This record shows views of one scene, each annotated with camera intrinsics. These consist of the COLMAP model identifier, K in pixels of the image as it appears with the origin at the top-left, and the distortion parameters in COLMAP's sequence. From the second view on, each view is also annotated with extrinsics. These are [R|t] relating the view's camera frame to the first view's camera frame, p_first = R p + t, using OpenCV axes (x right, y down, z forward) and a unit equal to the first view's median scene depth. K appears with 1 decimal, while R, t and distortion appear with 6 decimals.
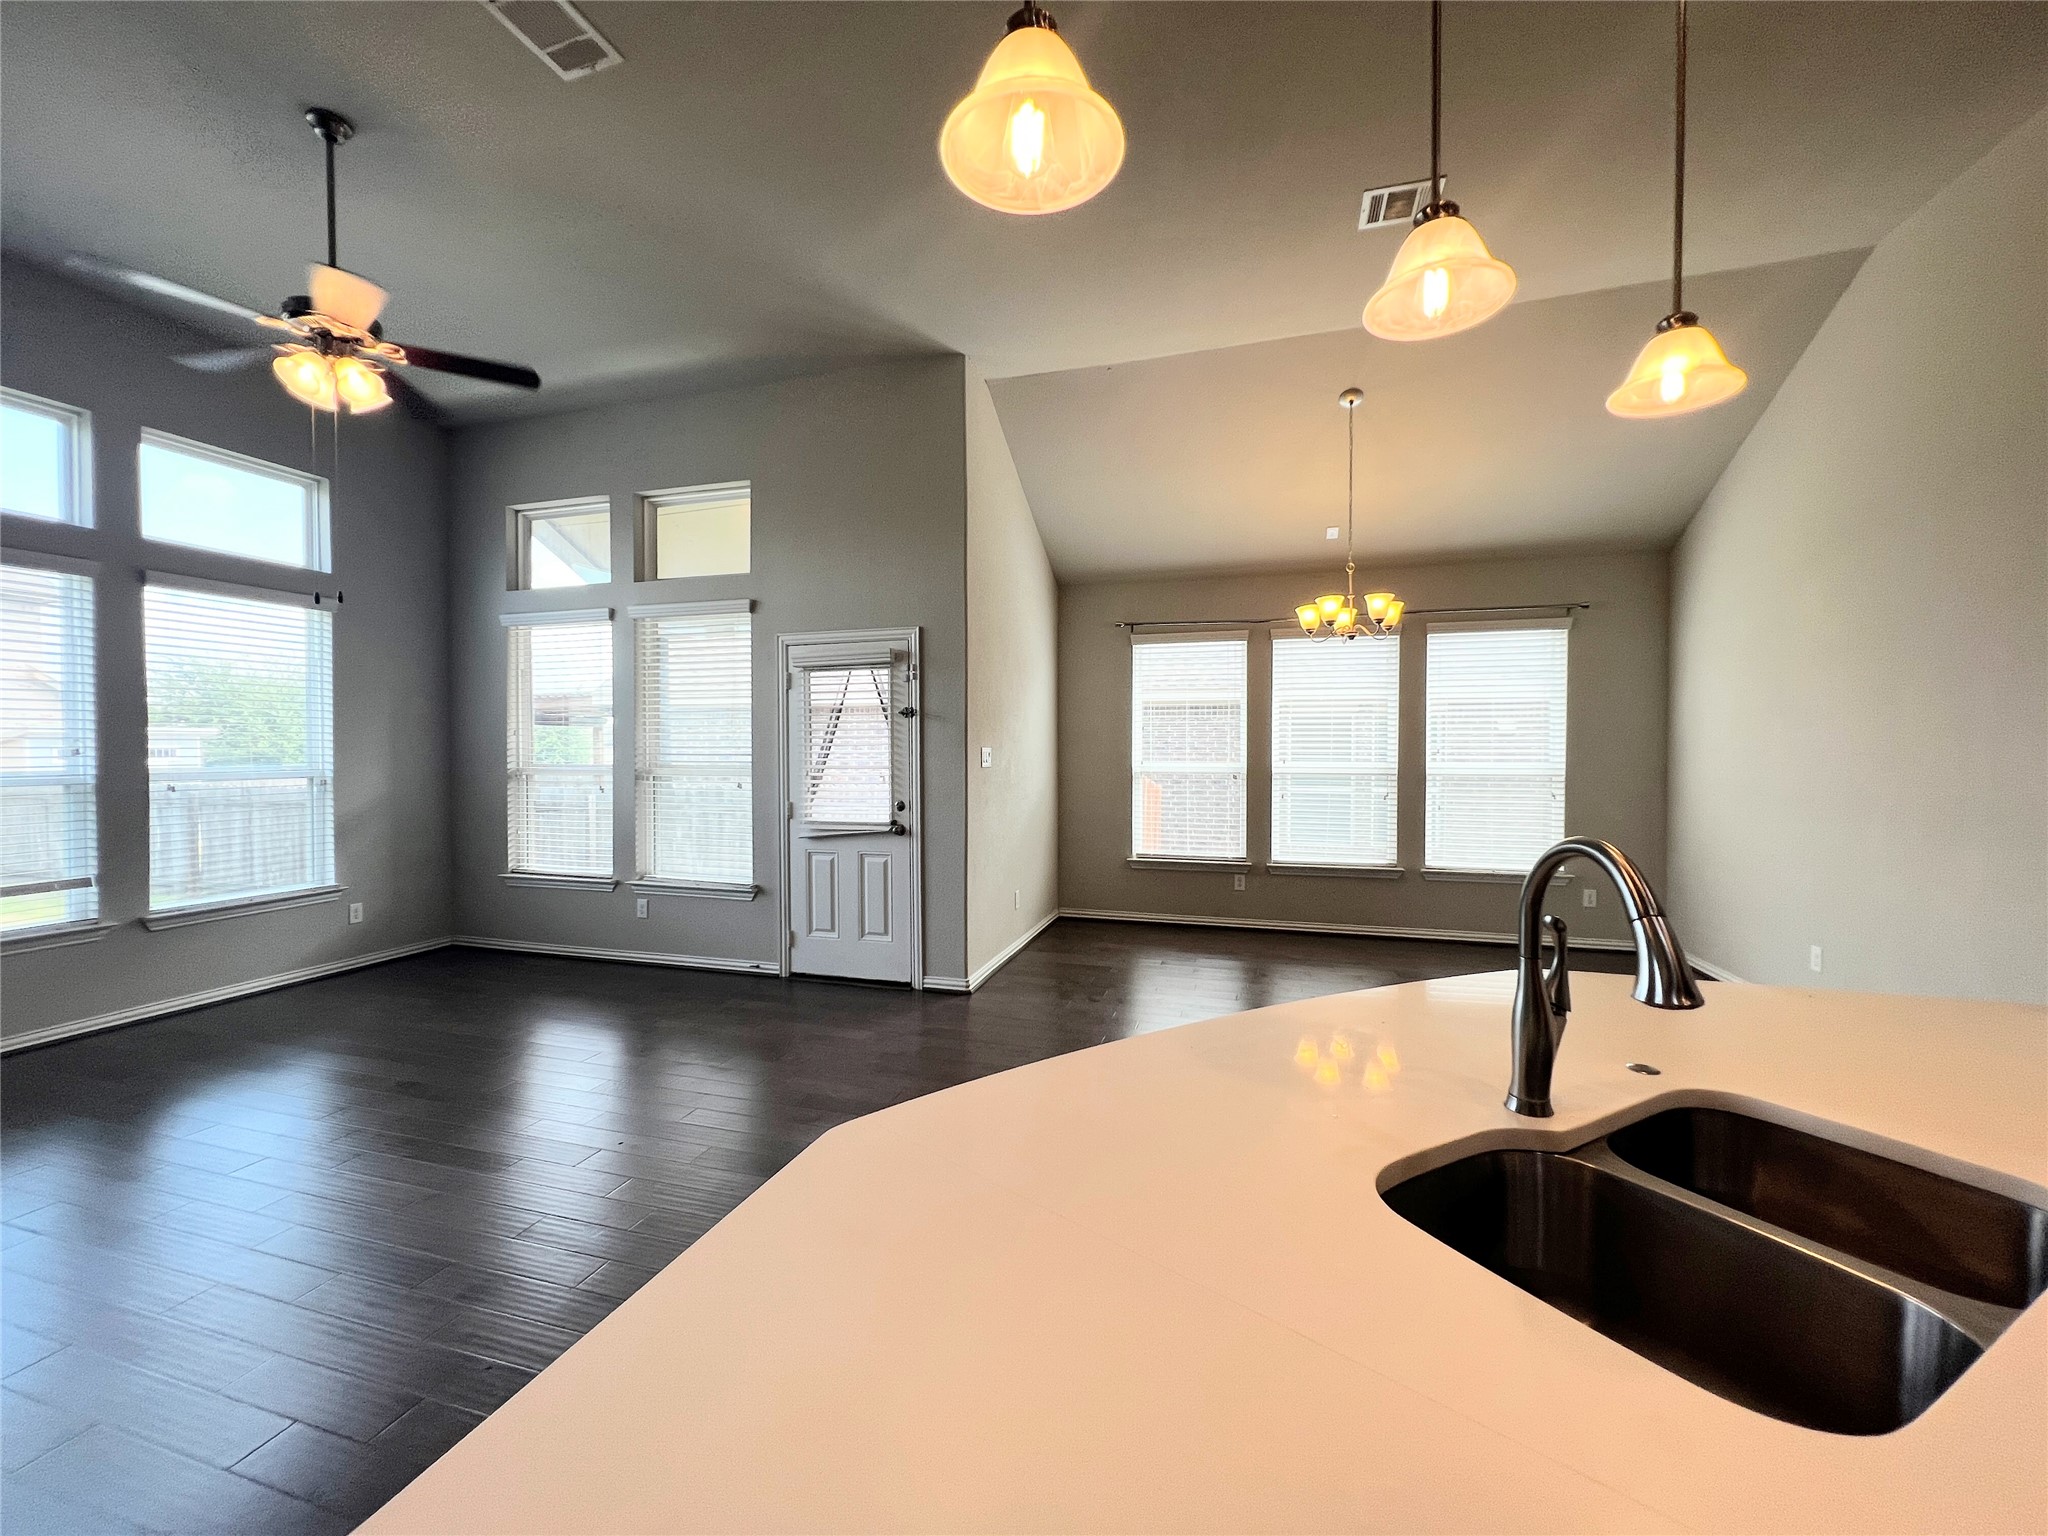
lens RADIAL K [[819.0, 0, 1018.9], [0, 819.0, 763.9], [0, 0, 1]] dist [-0.001655, 0.000663]
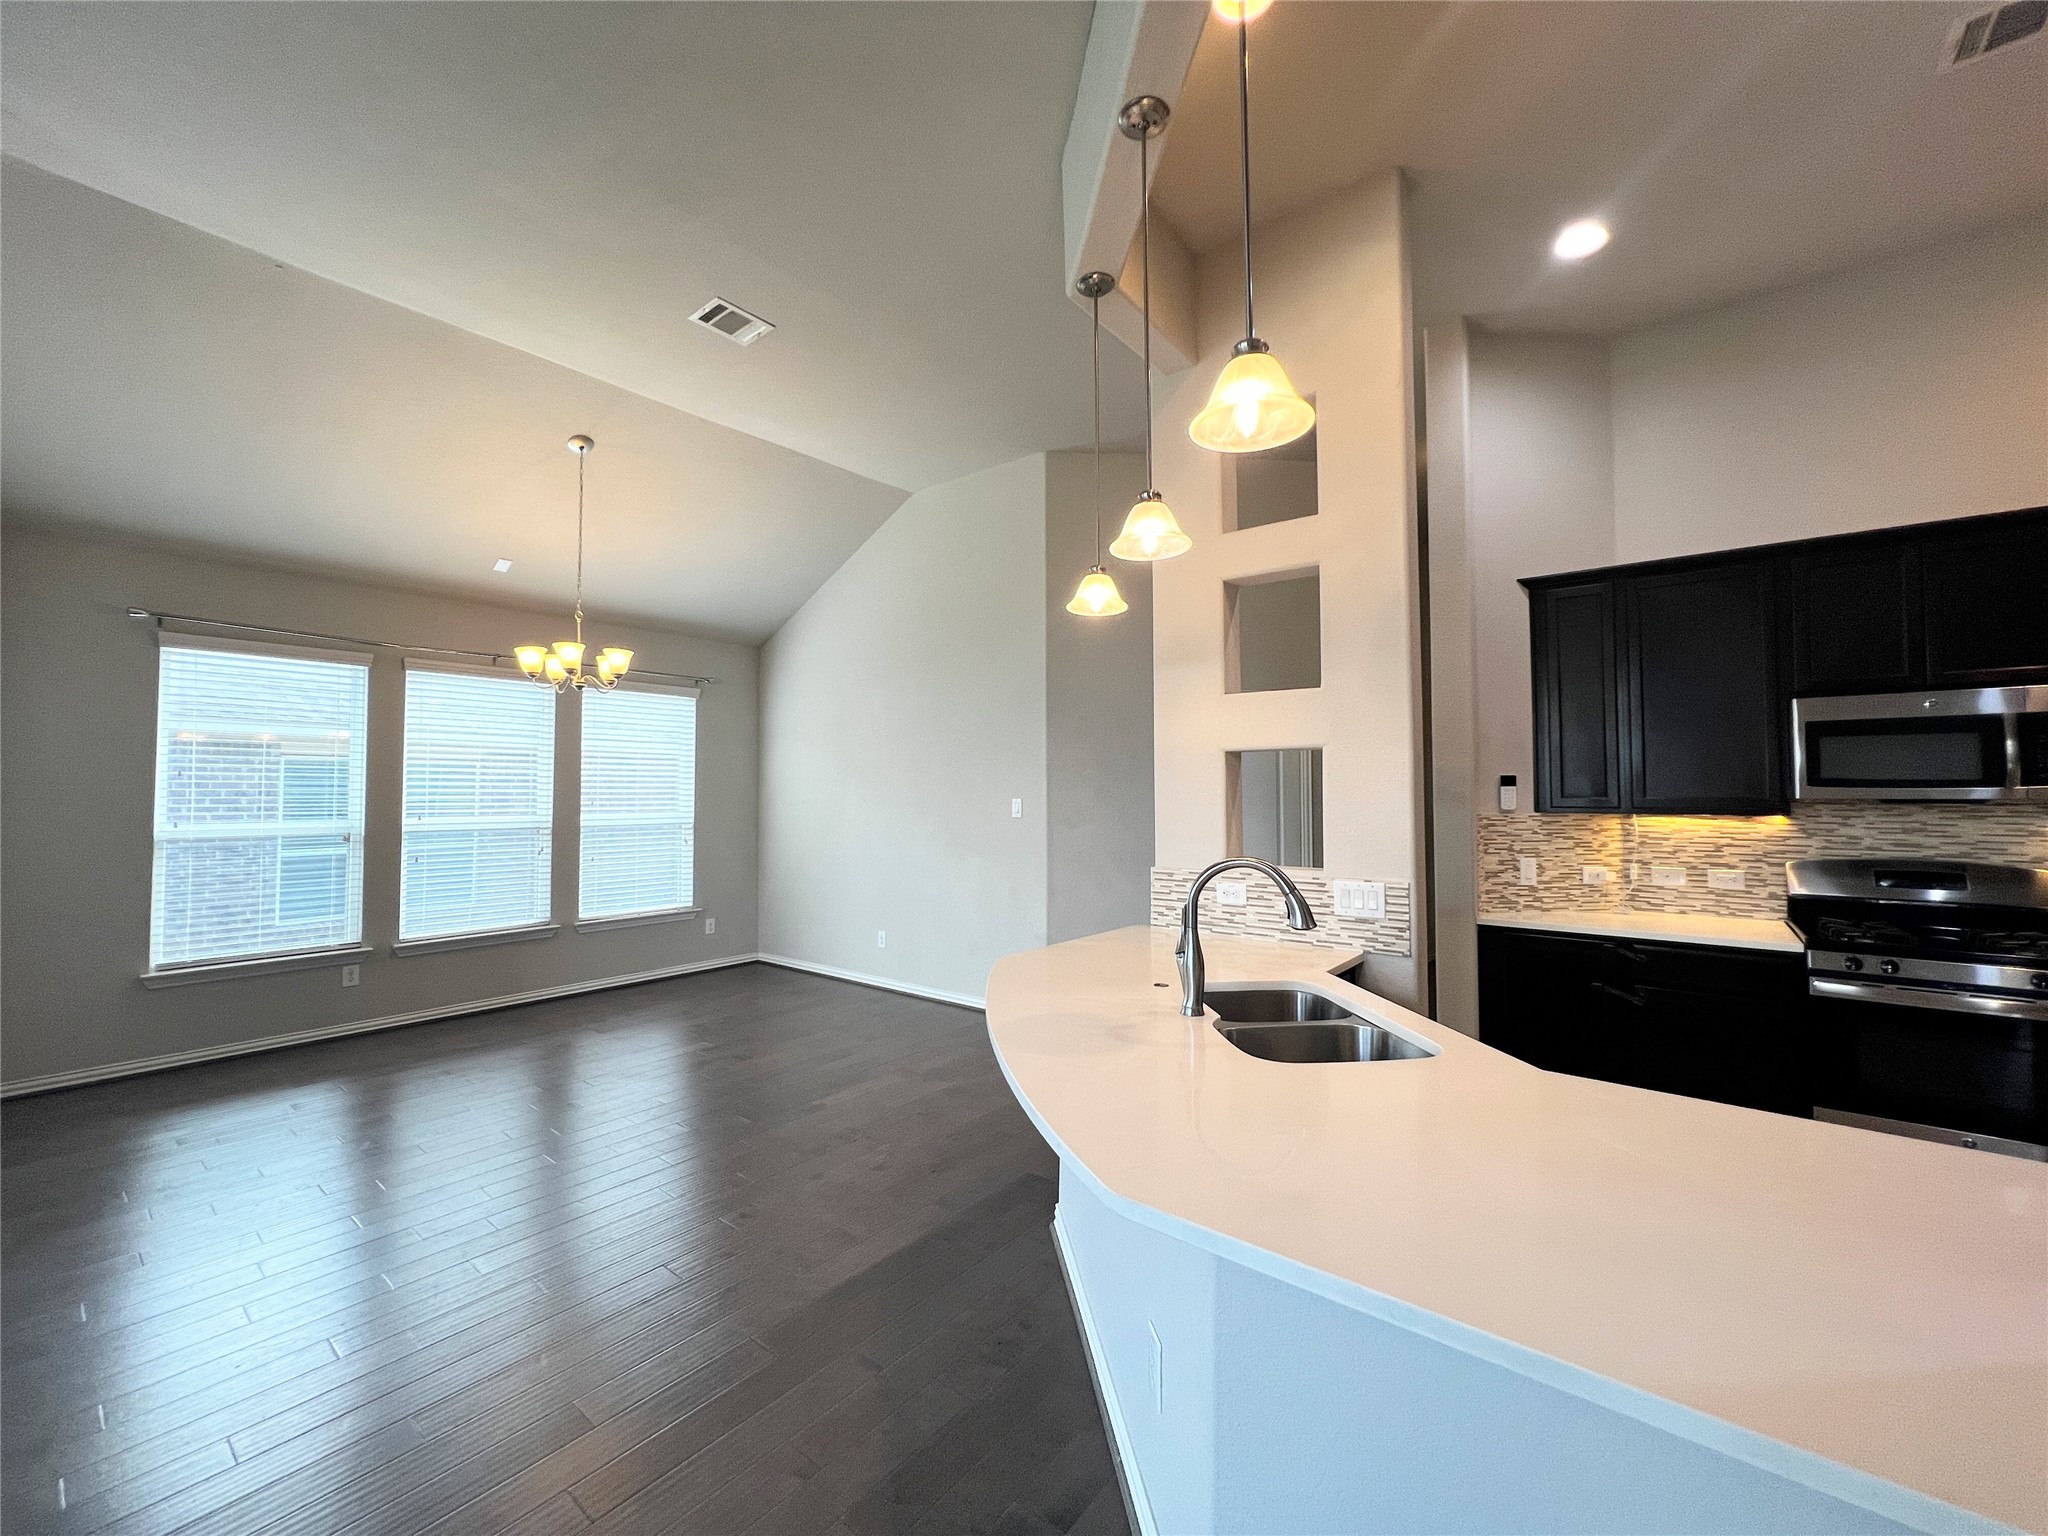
lens RADIAL K [[819.0, 0, 1018.9], [0, 819.0, 763.9], [0, 0, 1]] dist [-0.001655, 0.000663]
pose [[0.371369, 0.033548, 0.927879, -0.232454], [0.022213, 0.998740, -0.045001, -0.006590], [-0.928219, 0.037323, 0.370156, 0.128716]]
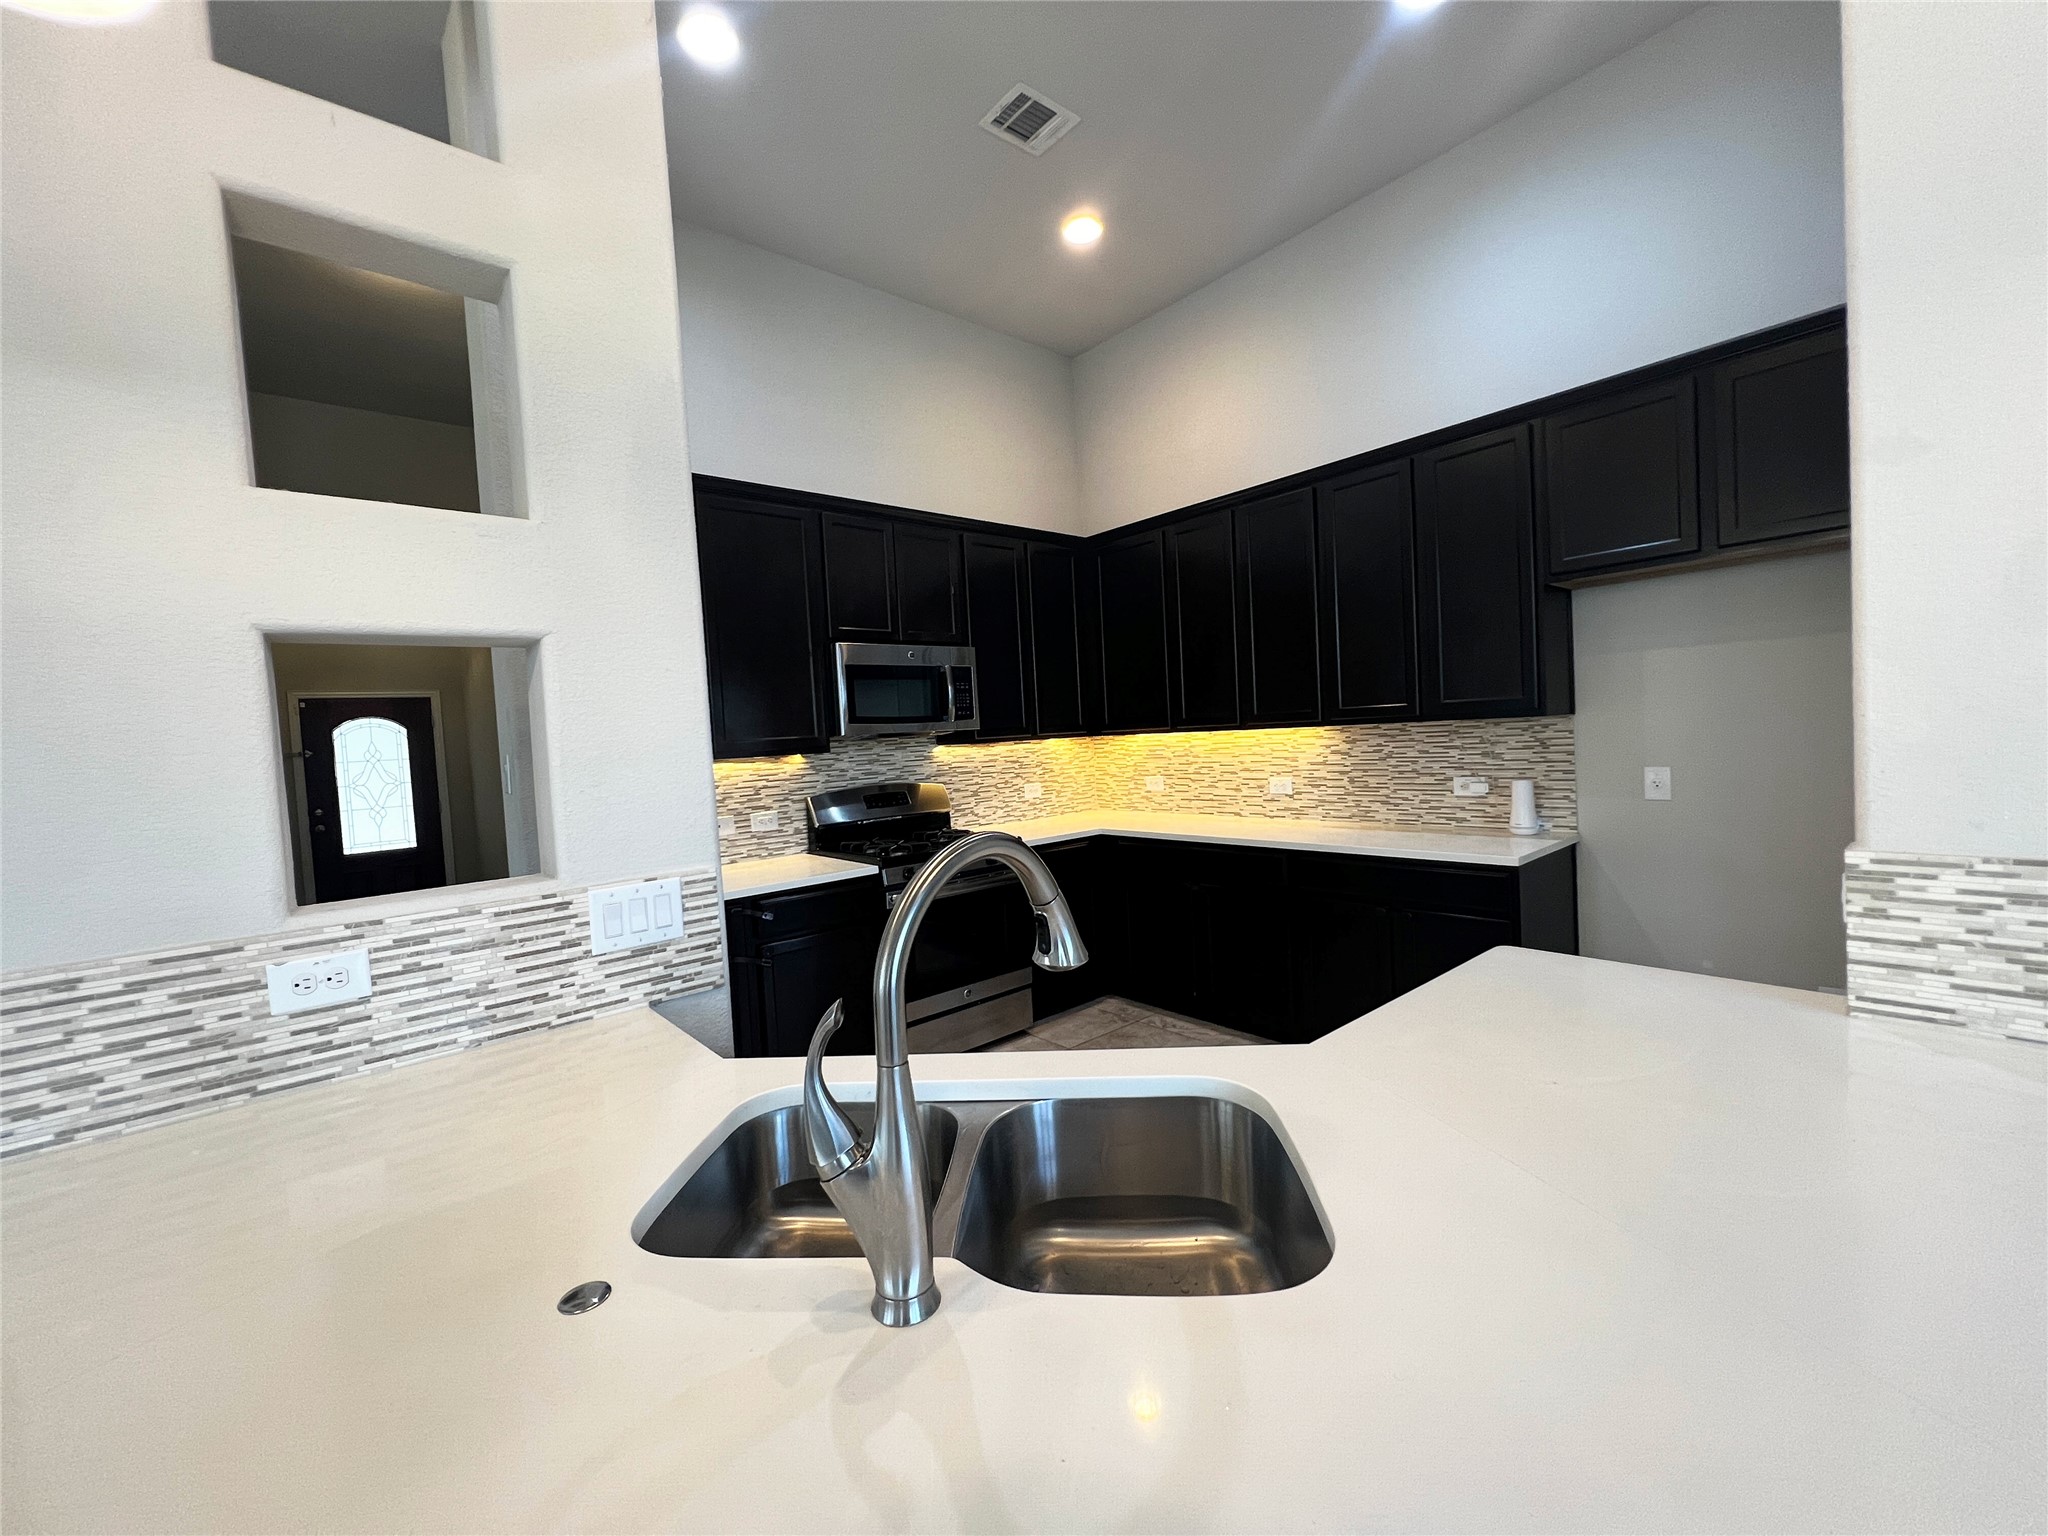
lens RADIAL K [[819.0, 0, 1018.9], [0, 819.0, 763.9], [0, 0, 1]] dist [-0.001655, 0.000663]
pose [[-0.841323, 0.028625, 0.539774, 0.029768], [0.069320, 0.996065, 0.055224, -0.000193], [-0.536069, 0.083878, -0.839997, 0.273859]]
